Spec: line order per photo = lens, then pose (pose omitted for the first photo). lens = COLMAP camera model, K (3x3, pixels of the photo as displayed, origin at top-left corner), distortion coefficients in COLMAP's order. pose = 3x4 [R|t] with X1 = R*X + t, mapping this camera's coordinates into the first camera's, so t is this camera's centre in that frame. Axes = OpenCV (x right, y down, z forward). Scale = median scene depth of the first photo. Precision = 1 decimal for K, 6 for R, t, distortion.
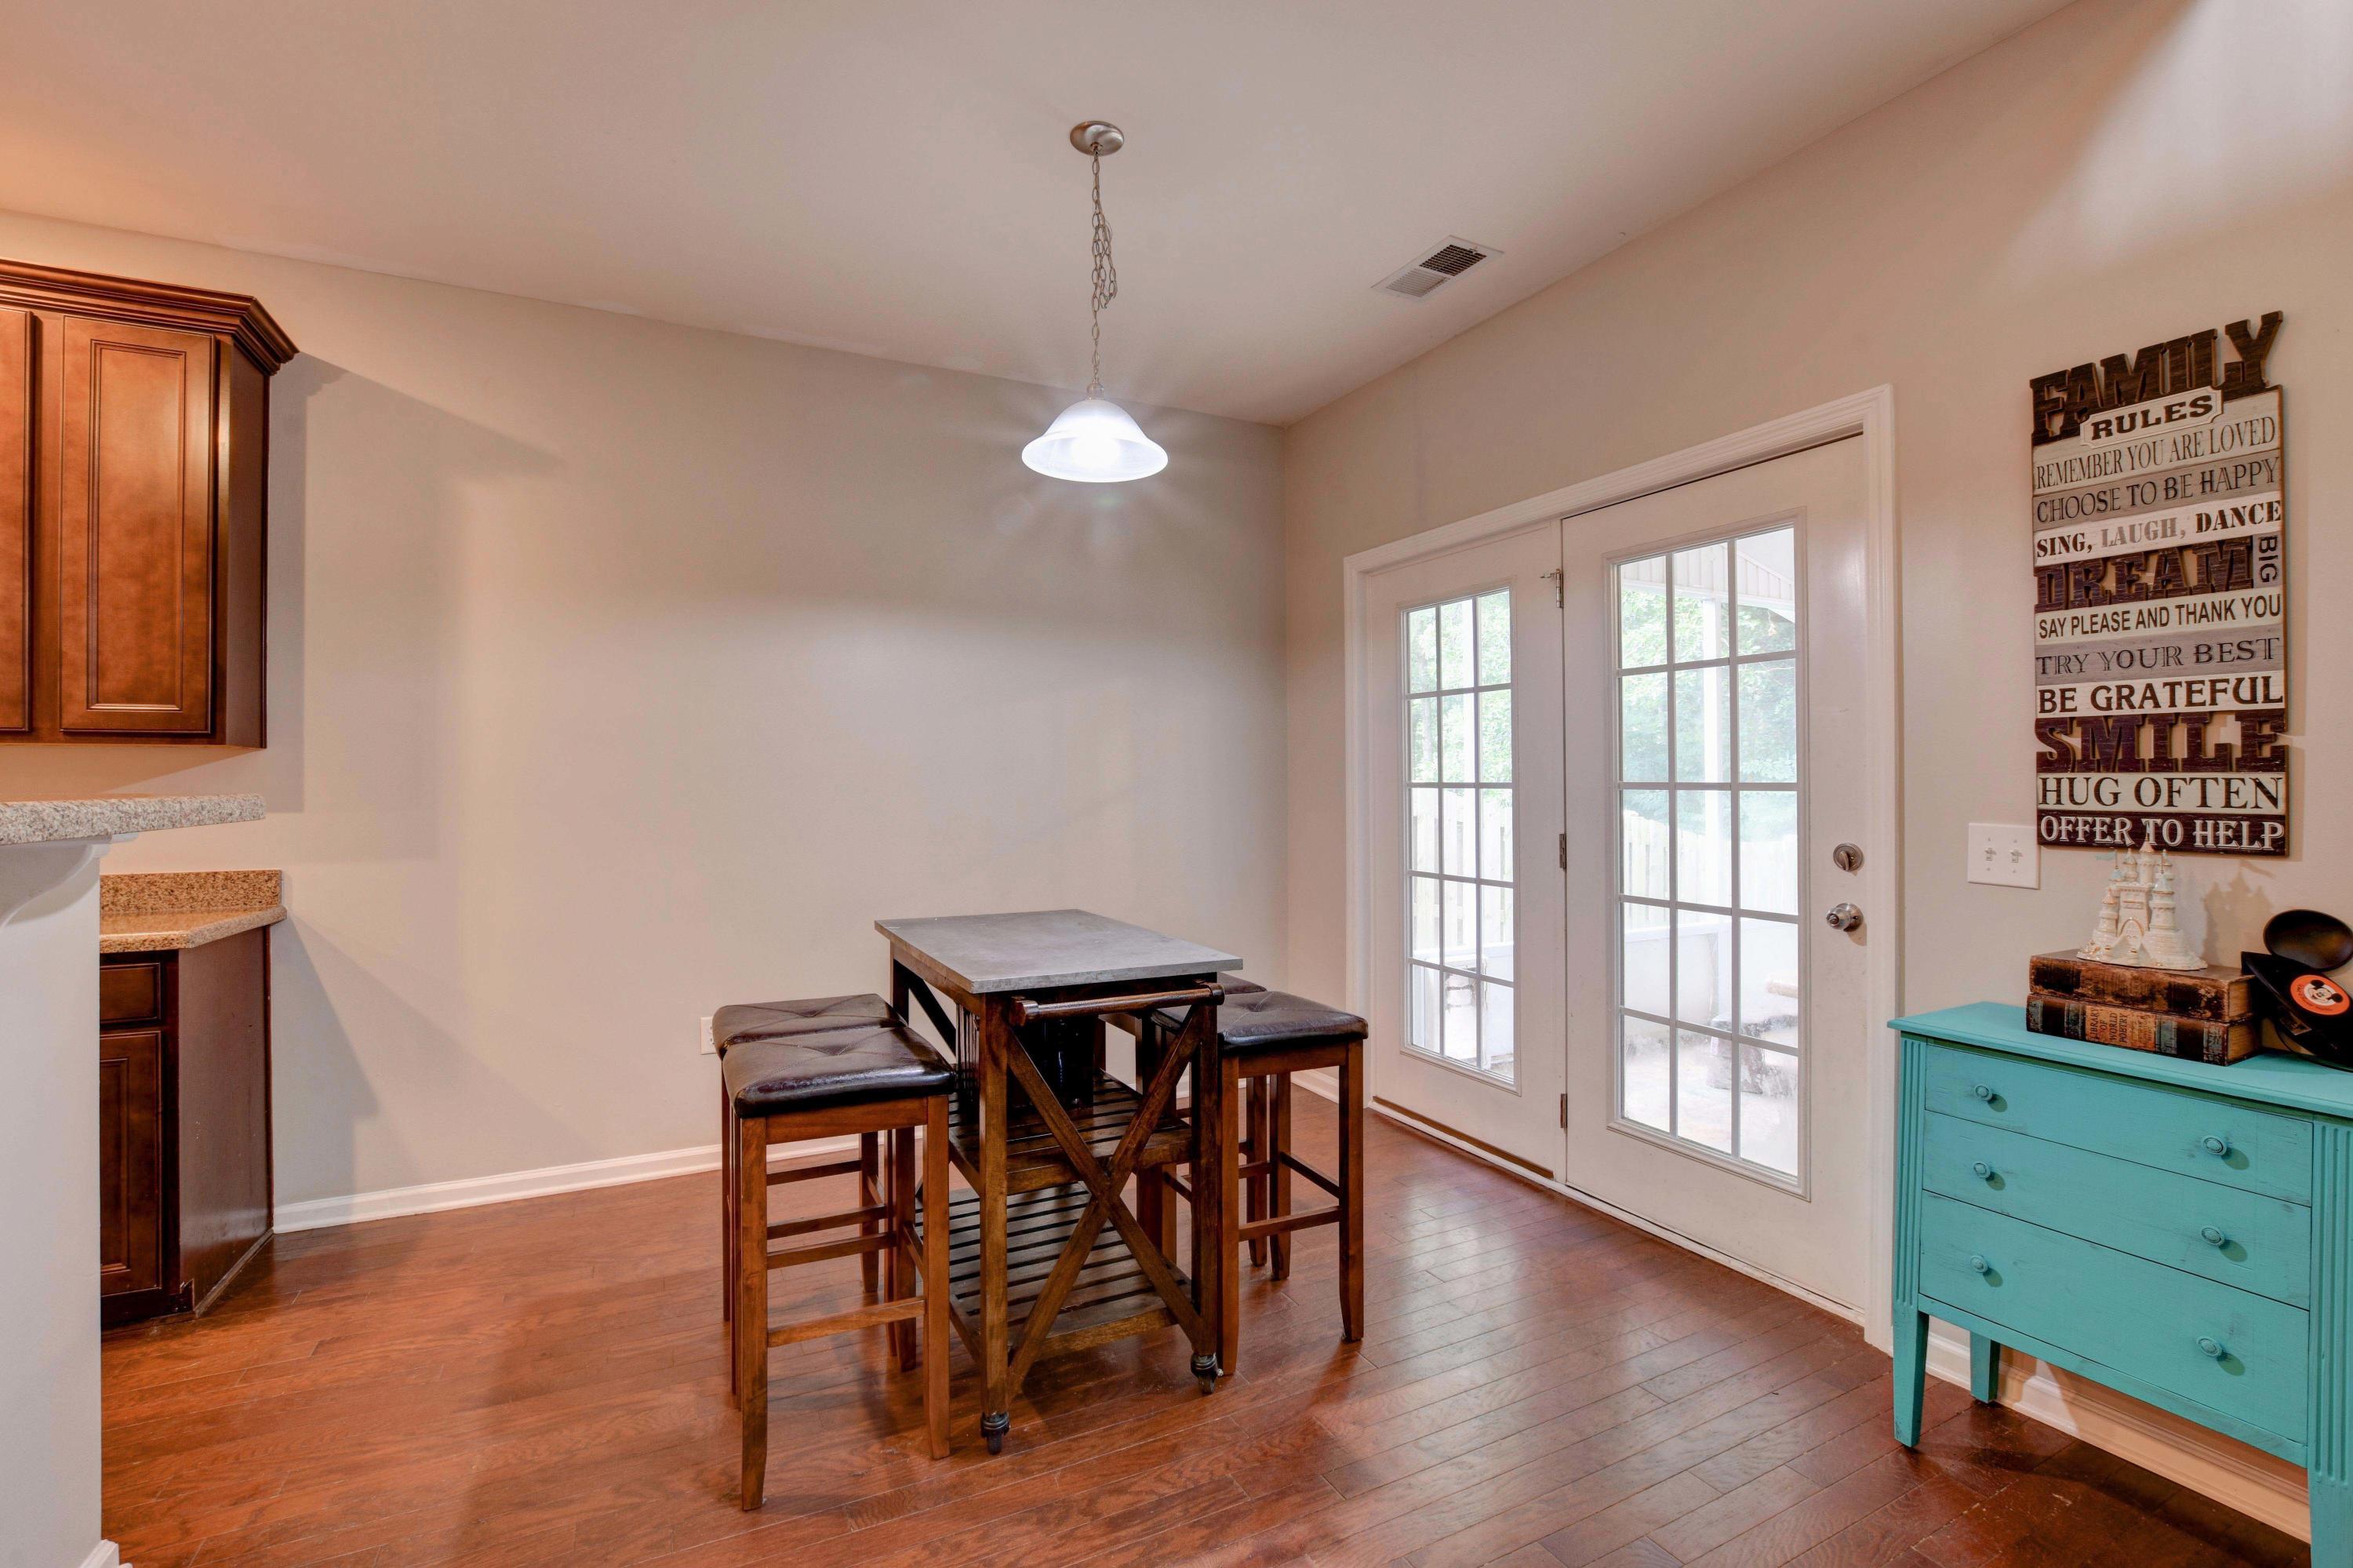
lens RADIAL K [[1040.7, 0, 1184.1], [0, 1040.7, 774.2], [0, 0, 1]] dist [-0.030934, 0.005934]
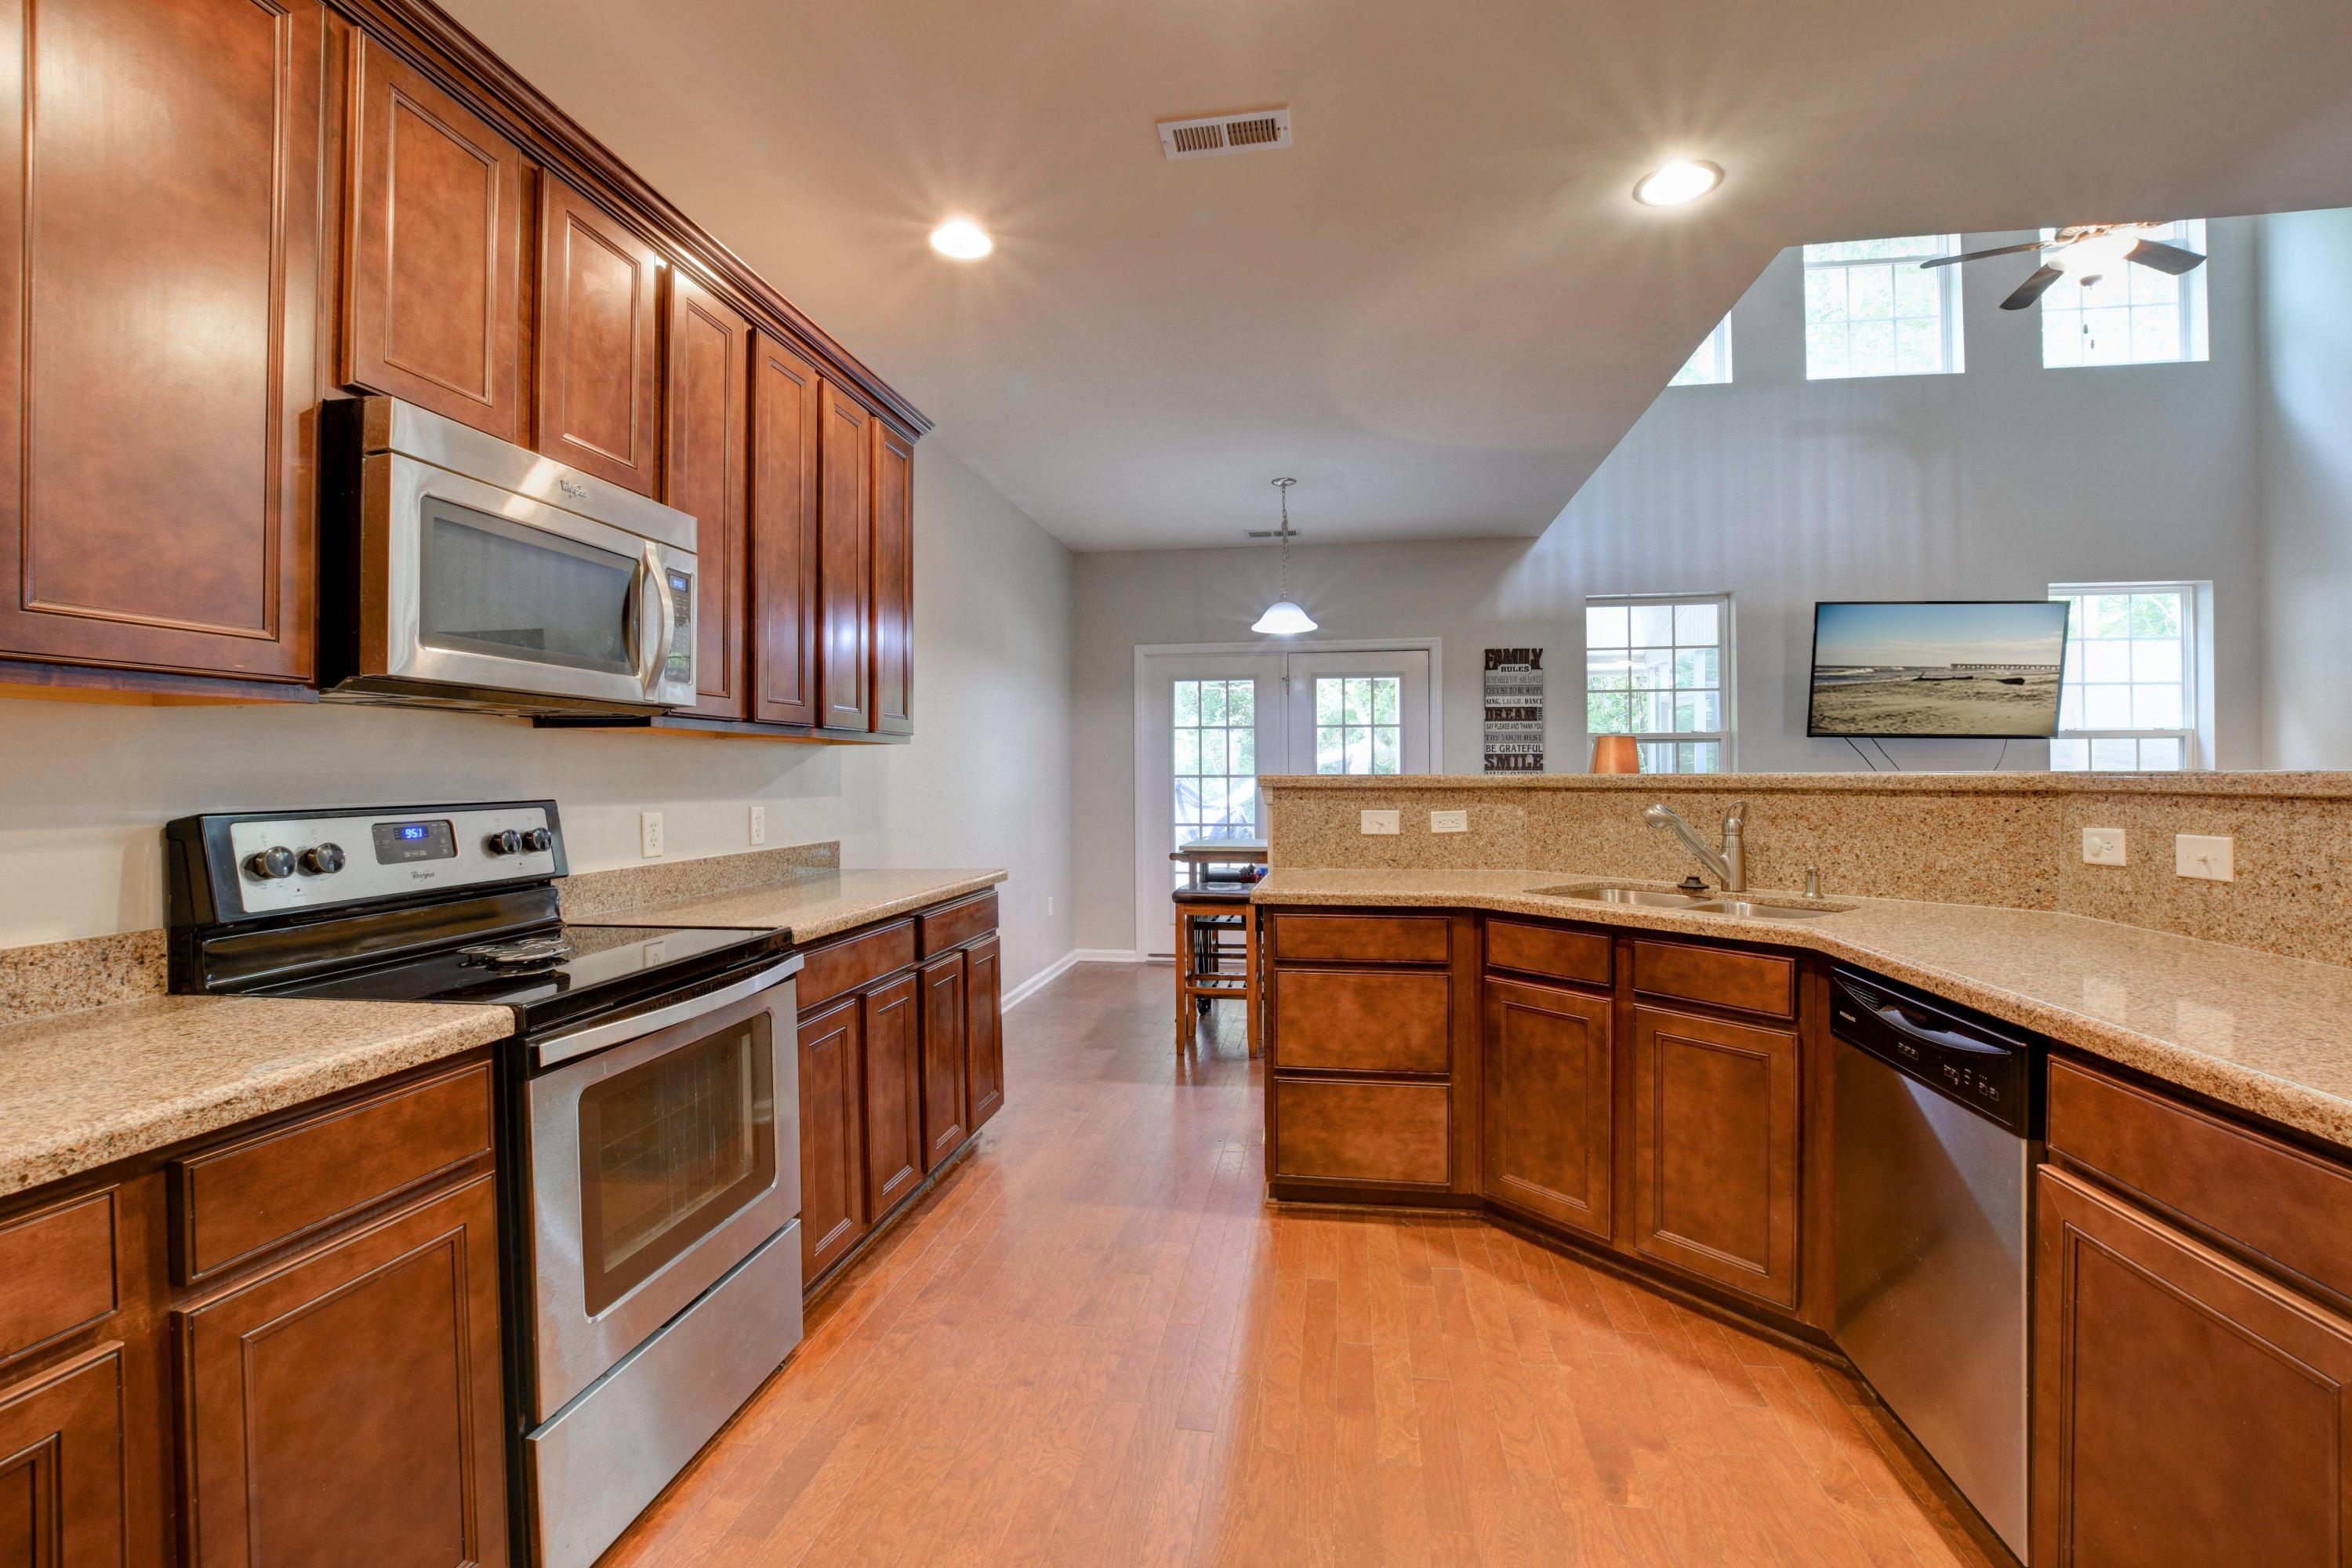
lens RADIAL K [[1040.2, 0, 1160.5], [0, 1040.2, 794.3], [0, 0, 1]] dist [-0.030934, 0.005934]
pose [[0.597235, -0.013622, 0.801951, -2.461738], [-0.002779, 0.999815, 0.019052, 0.015148], [-0.802062, -0.013607, 0.597086, -0.149668]]
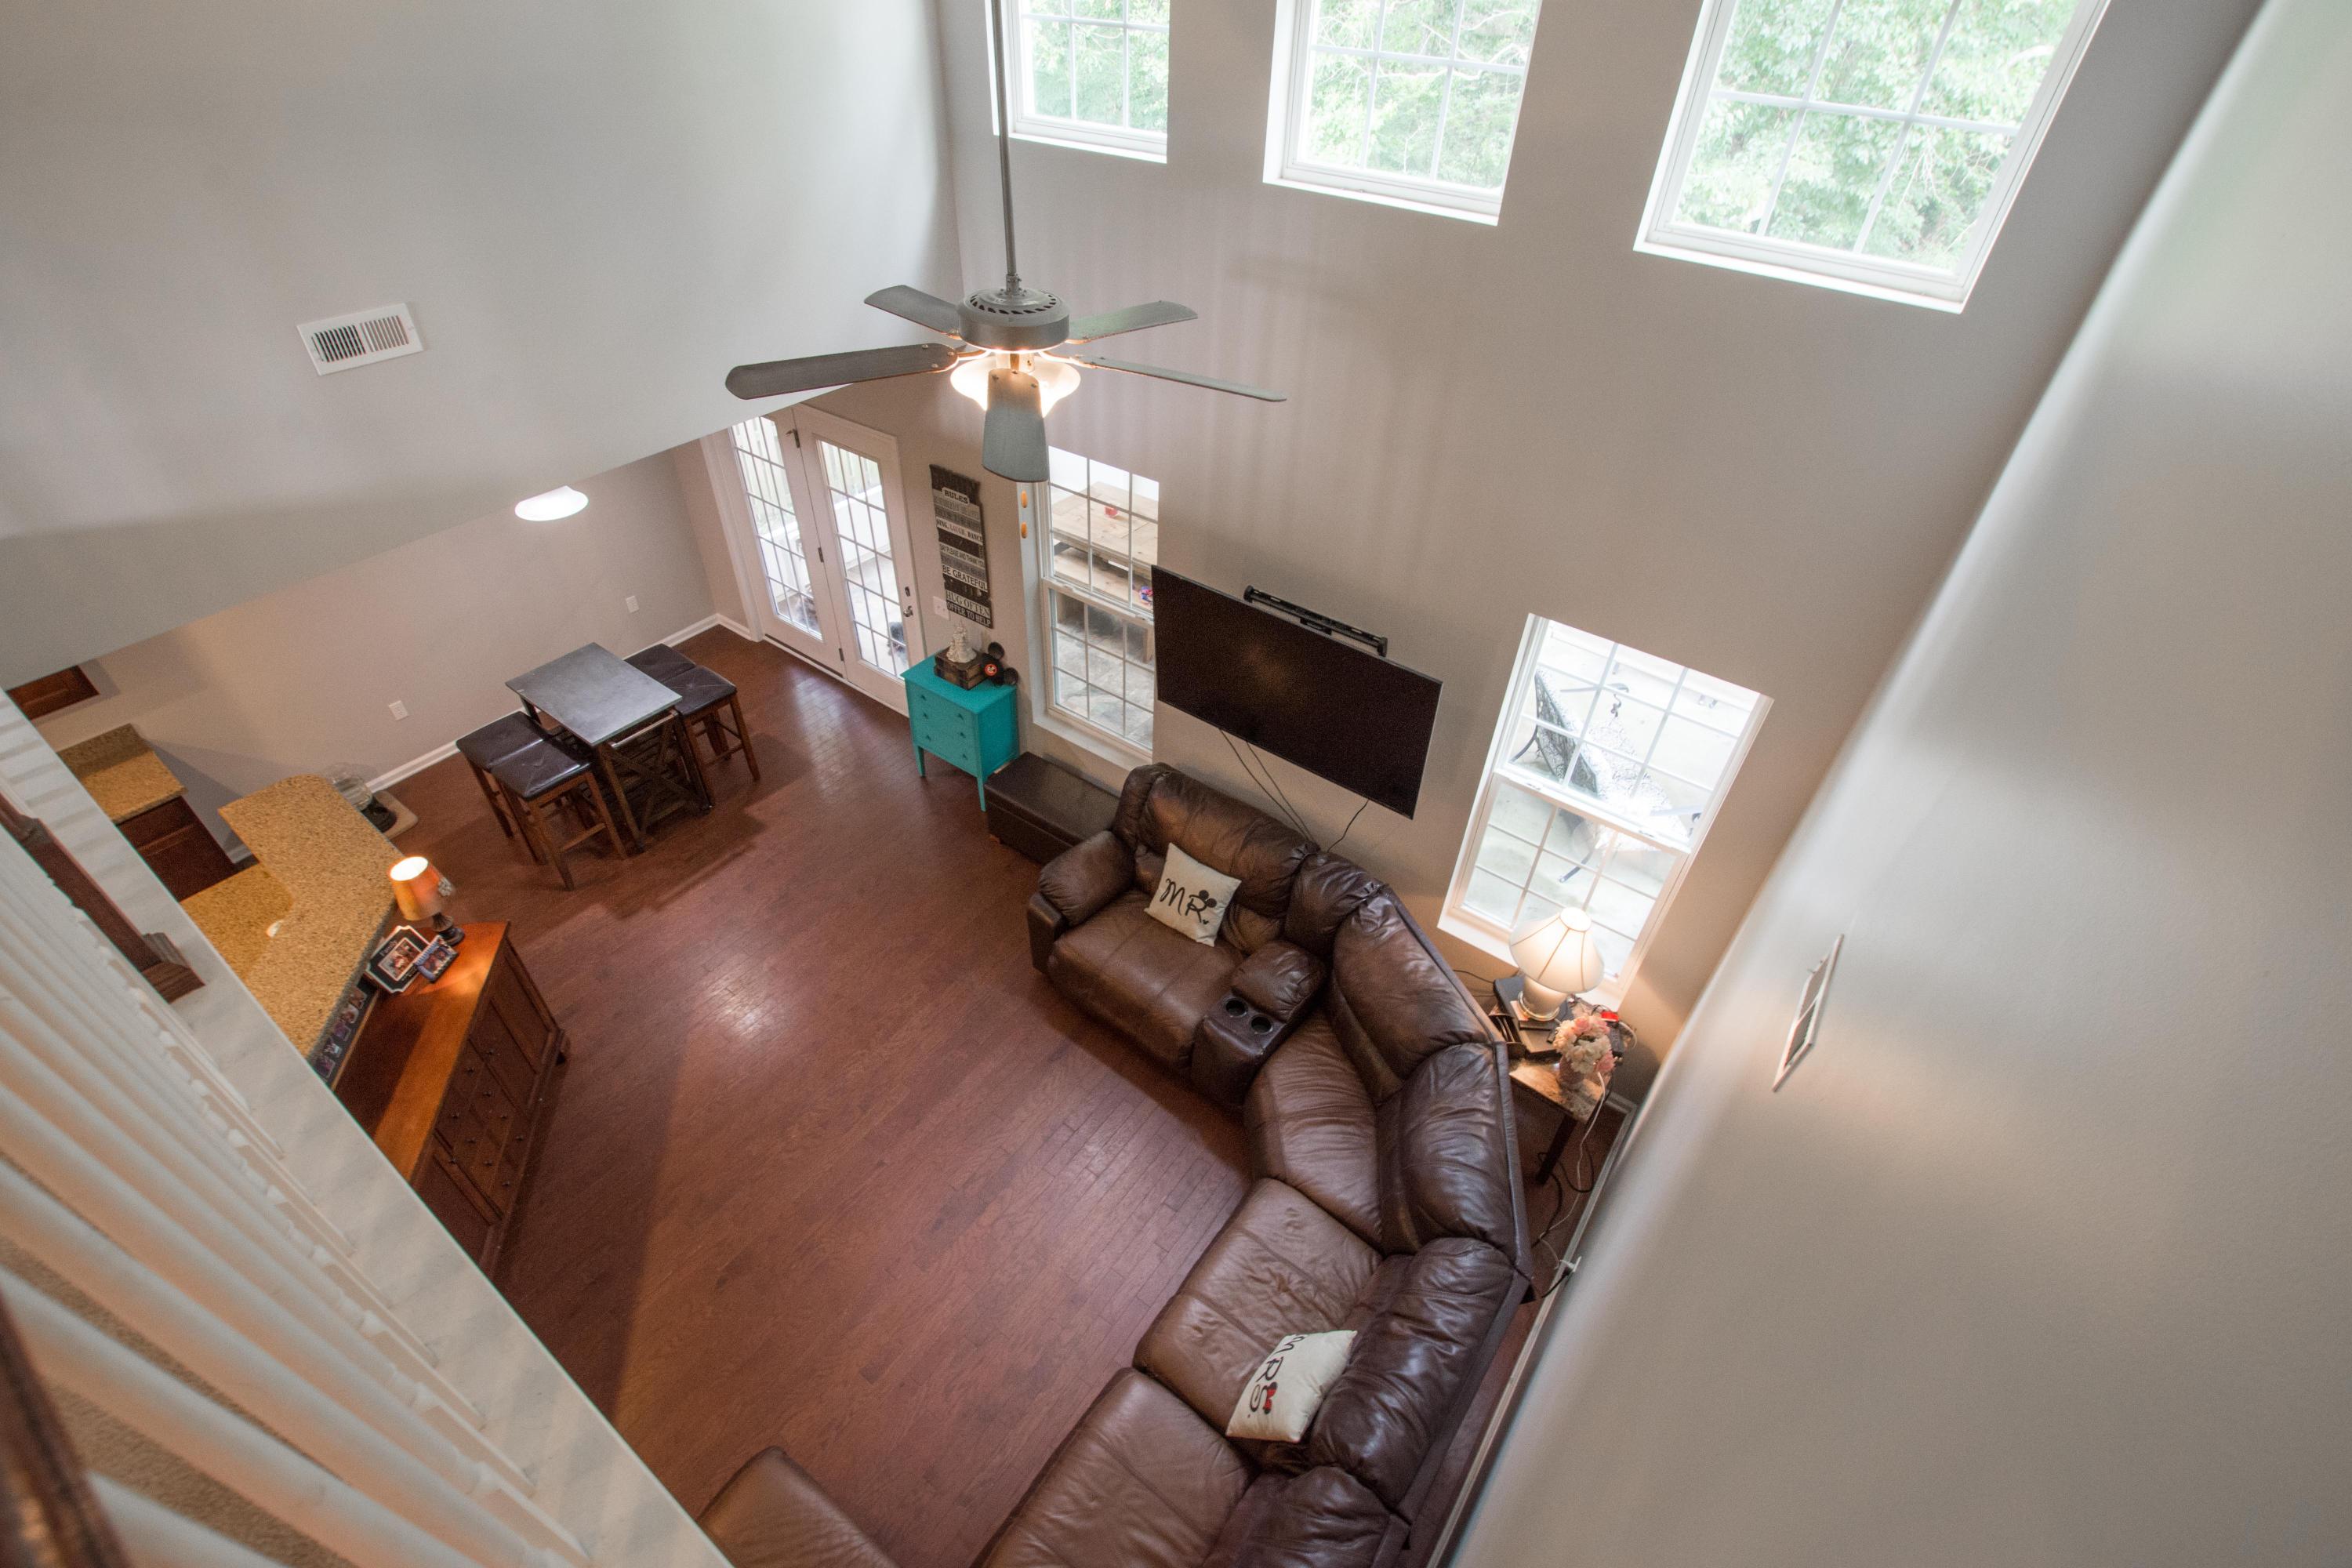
lens RADIAL K [[1040.2, 0, 1159.9], [0, 1040.2, 744.3], [0, 0, 1]] dist [-0.030934, 0.005934]
pose [[0.898001, -0.260914, 0.354285, 0.204158], [-0.026695, 0.771414, 0.635773, -1.616714], [-0.439182, -0.580382, 0.685766, -1.646381]]
